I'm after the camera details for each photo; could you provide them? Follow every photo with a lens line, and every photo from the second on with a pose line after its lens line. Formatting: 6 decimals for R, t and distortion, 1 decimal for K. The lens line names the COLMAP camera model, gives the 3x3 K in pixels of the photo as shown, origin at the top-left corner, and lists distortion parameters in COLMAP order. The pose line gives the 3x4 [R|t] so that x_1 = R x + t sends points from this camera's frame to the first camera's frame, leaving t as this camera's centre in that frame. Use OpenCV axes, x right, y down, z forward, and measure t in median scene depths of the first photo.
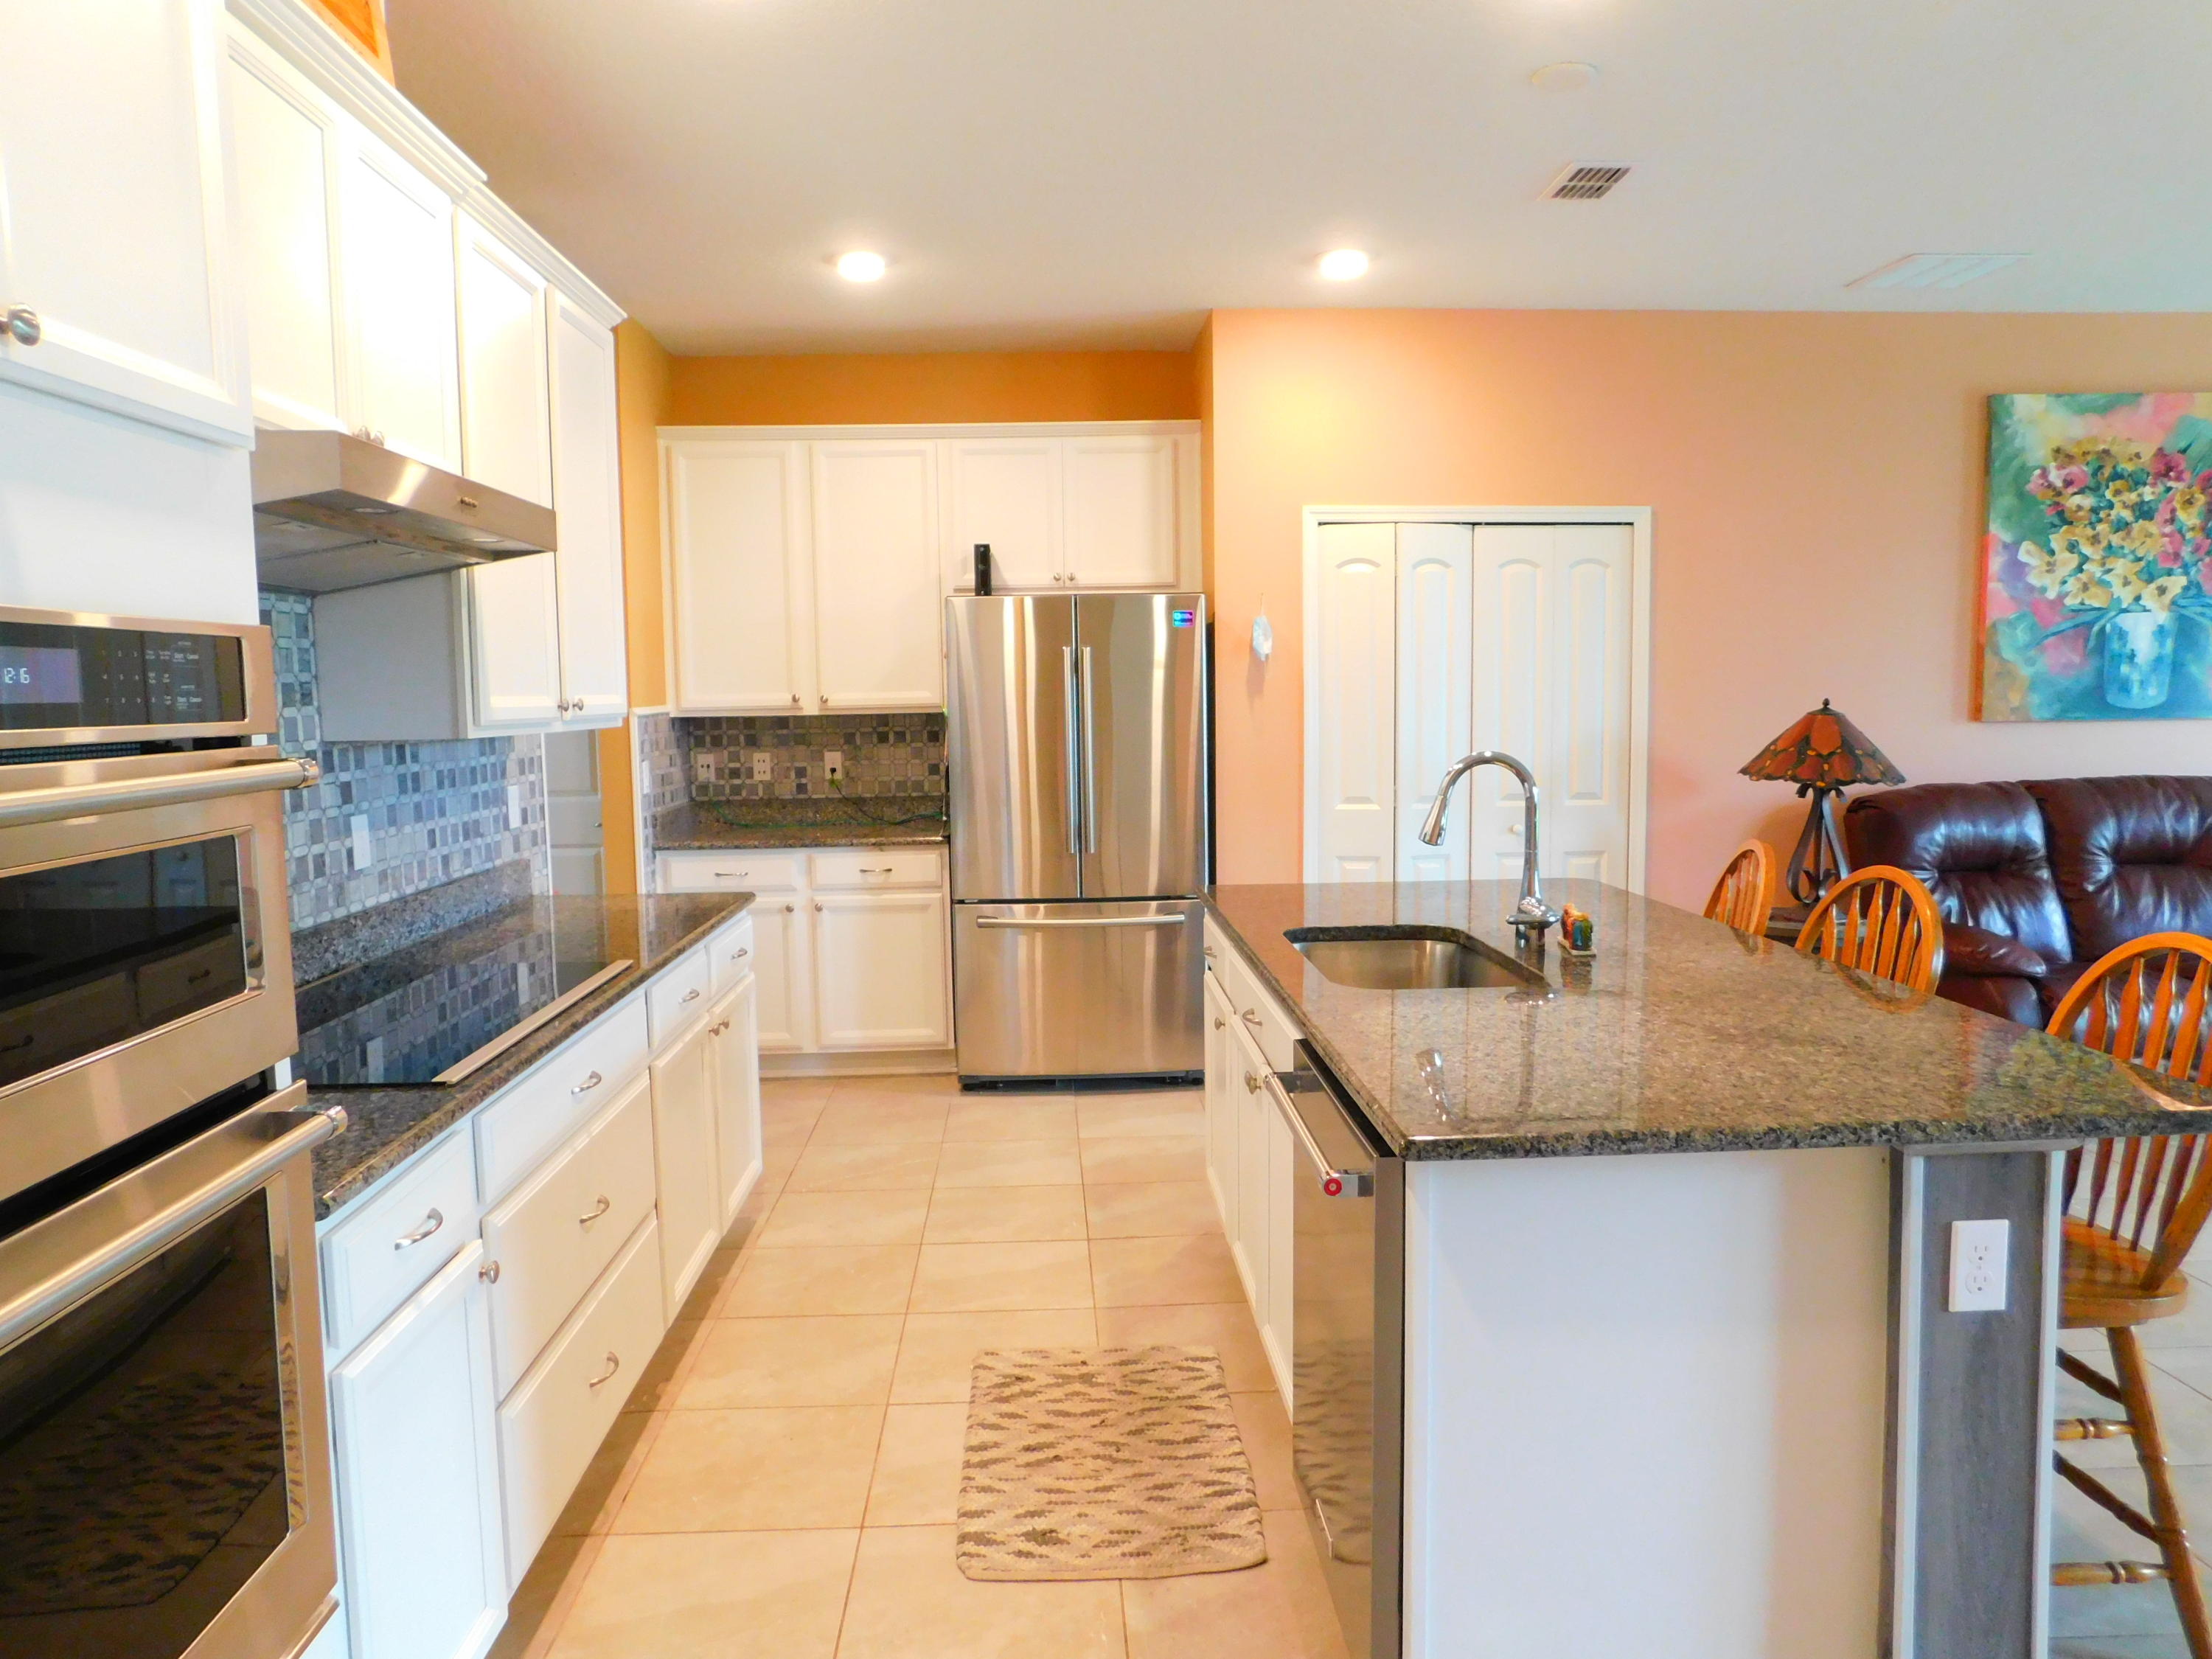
lens RADIAL K [[1459.5, 0, 1112.6], [0, 1459.5, 826.3], [0, 0, 1]] dist [-0.072878, 0.061702]
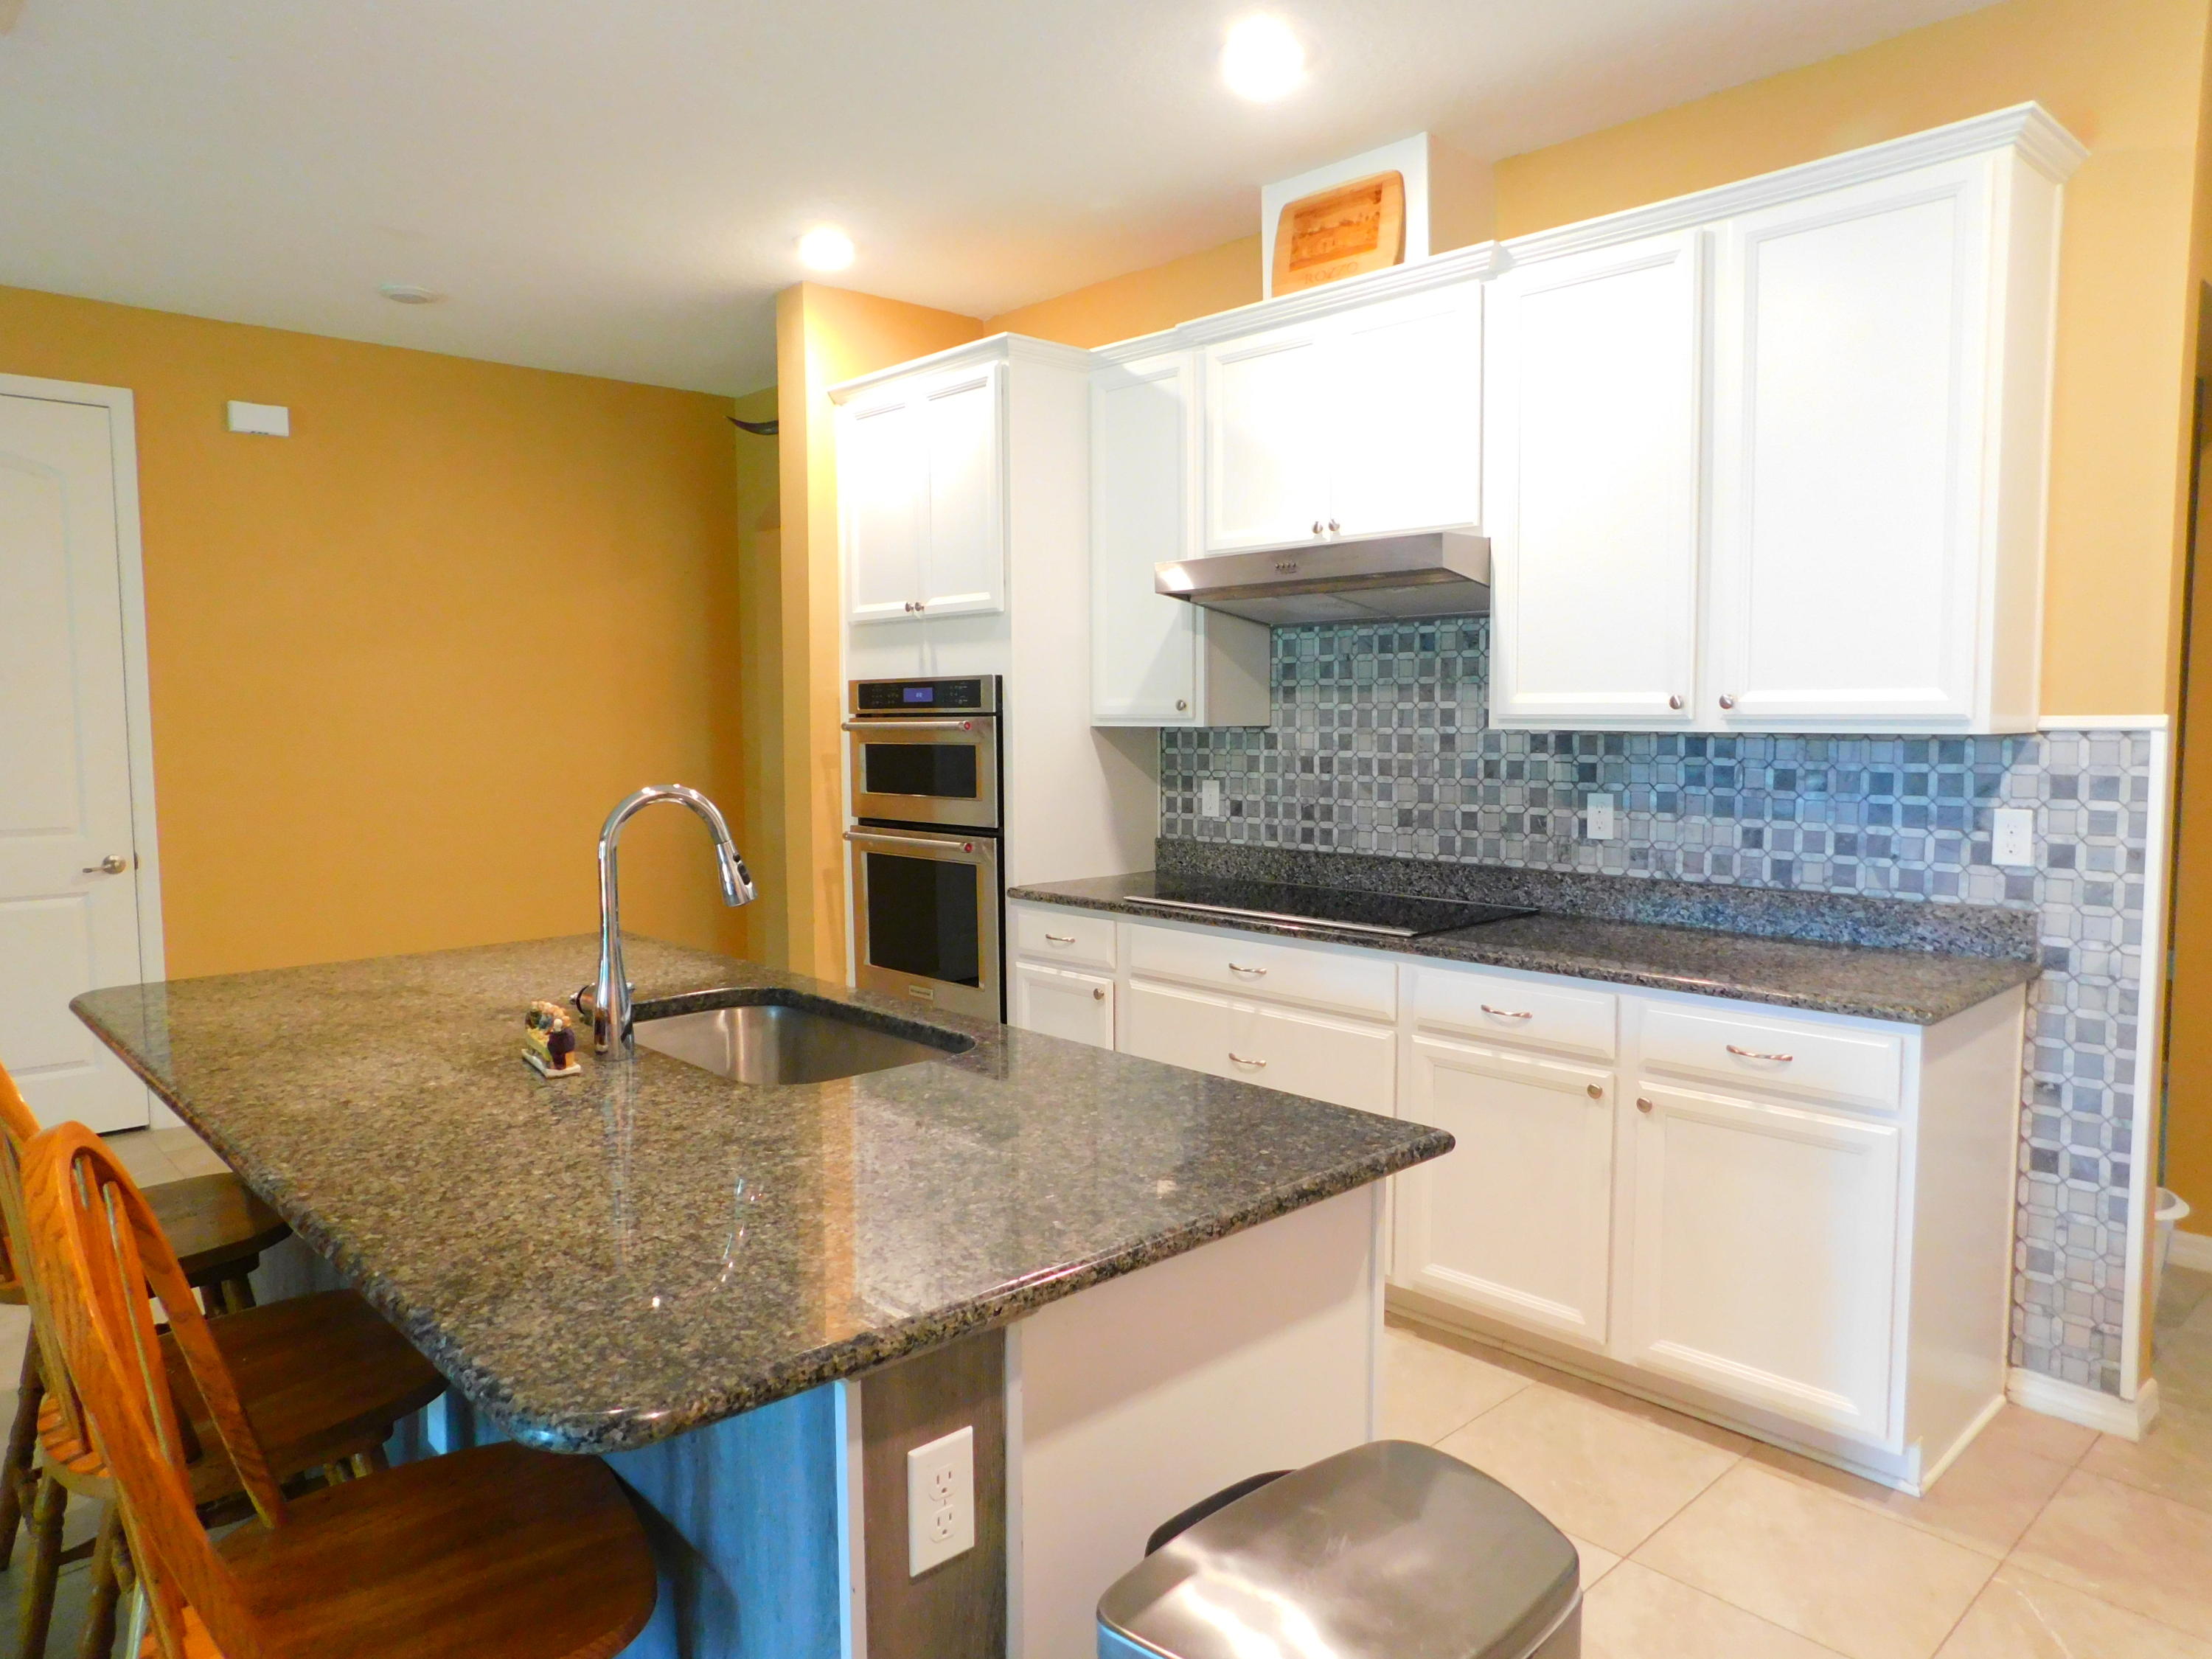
lens RADIAL K [[1459.5, 0, 1112.6], [0, 1459.5, 826.3], [0, 0, 1]] dist [-0.072878, 0.061702]
pose [[-0.761377, 0.070907, -0.644420, 0.300628], [-0.042856, 0.986322, 0.159161, -0.084930], [0.646891, 0.148799, -0.747924, 0.912083]]
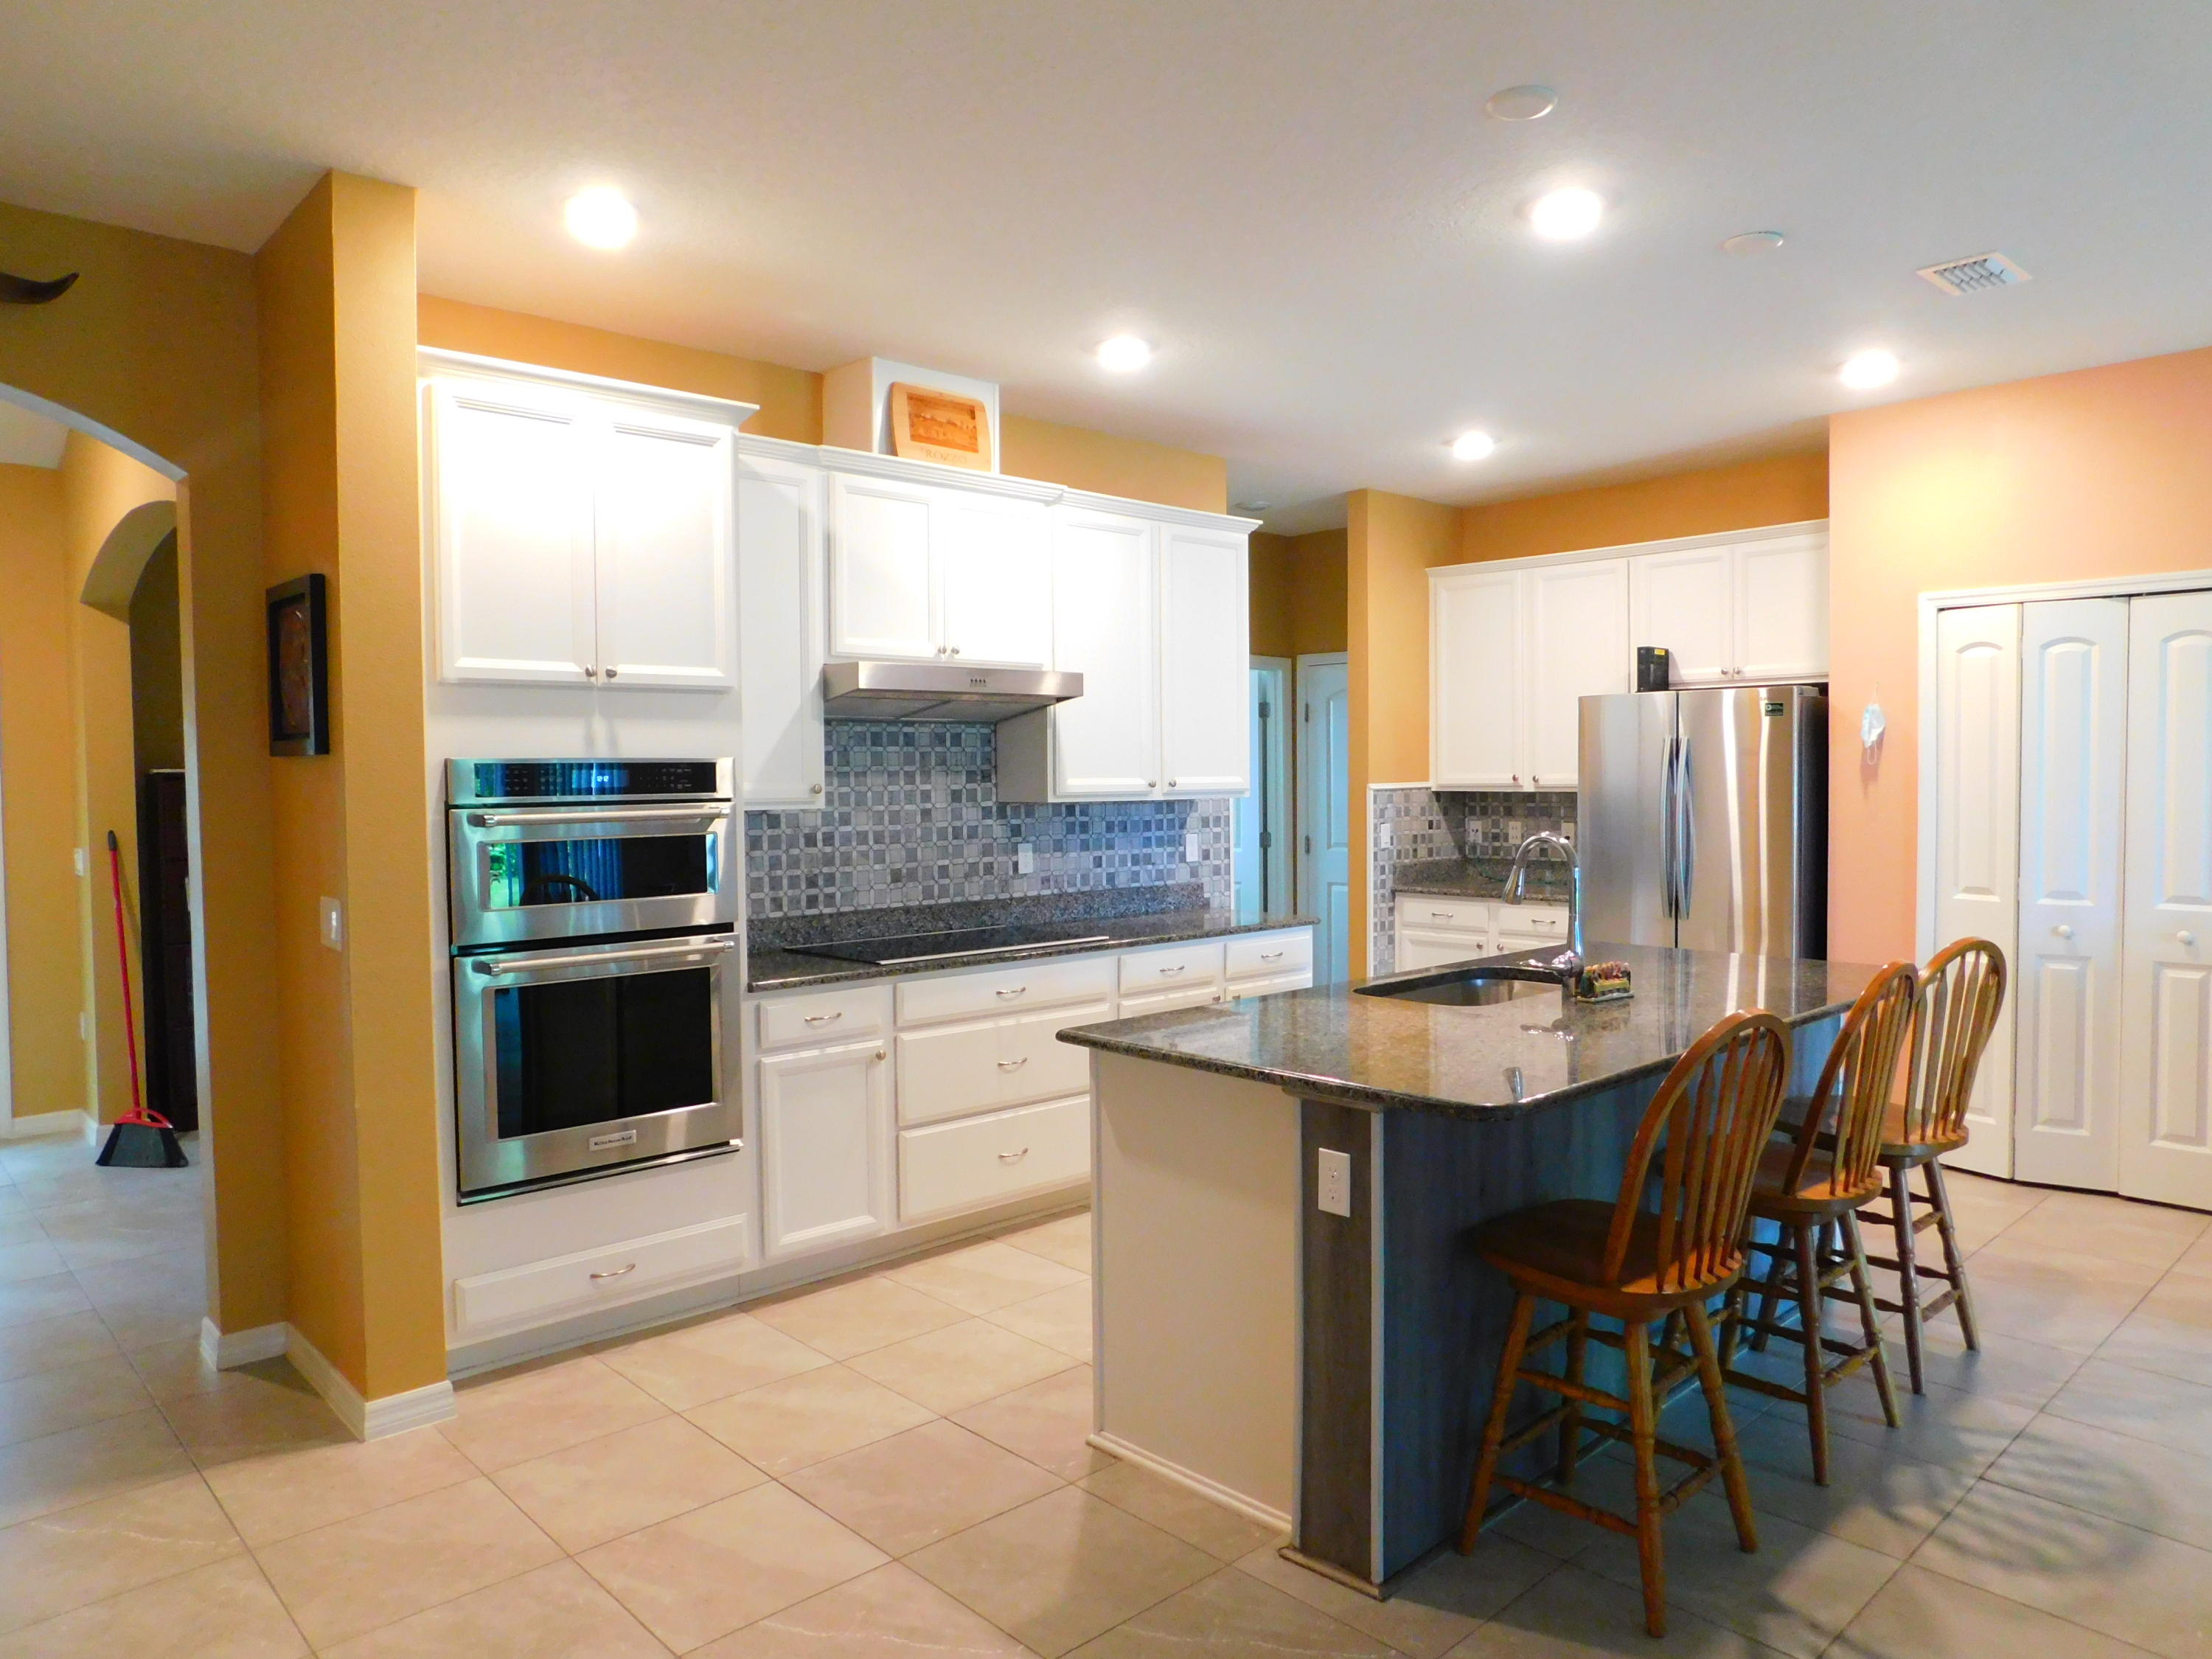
lens RADIAL K [[1459.5, 0, 1112.6], [0, 1459.5, 826.3], [0, 0, 1]] dist [-0.072878, 0.061702]
pose [[0.648894, 0.036719, -0.759992, 0.517828], [-0.071179, 0.997384, -0.012585, -0.007839], [0.757542, 0.062262, 0.649811, -0.054573]]
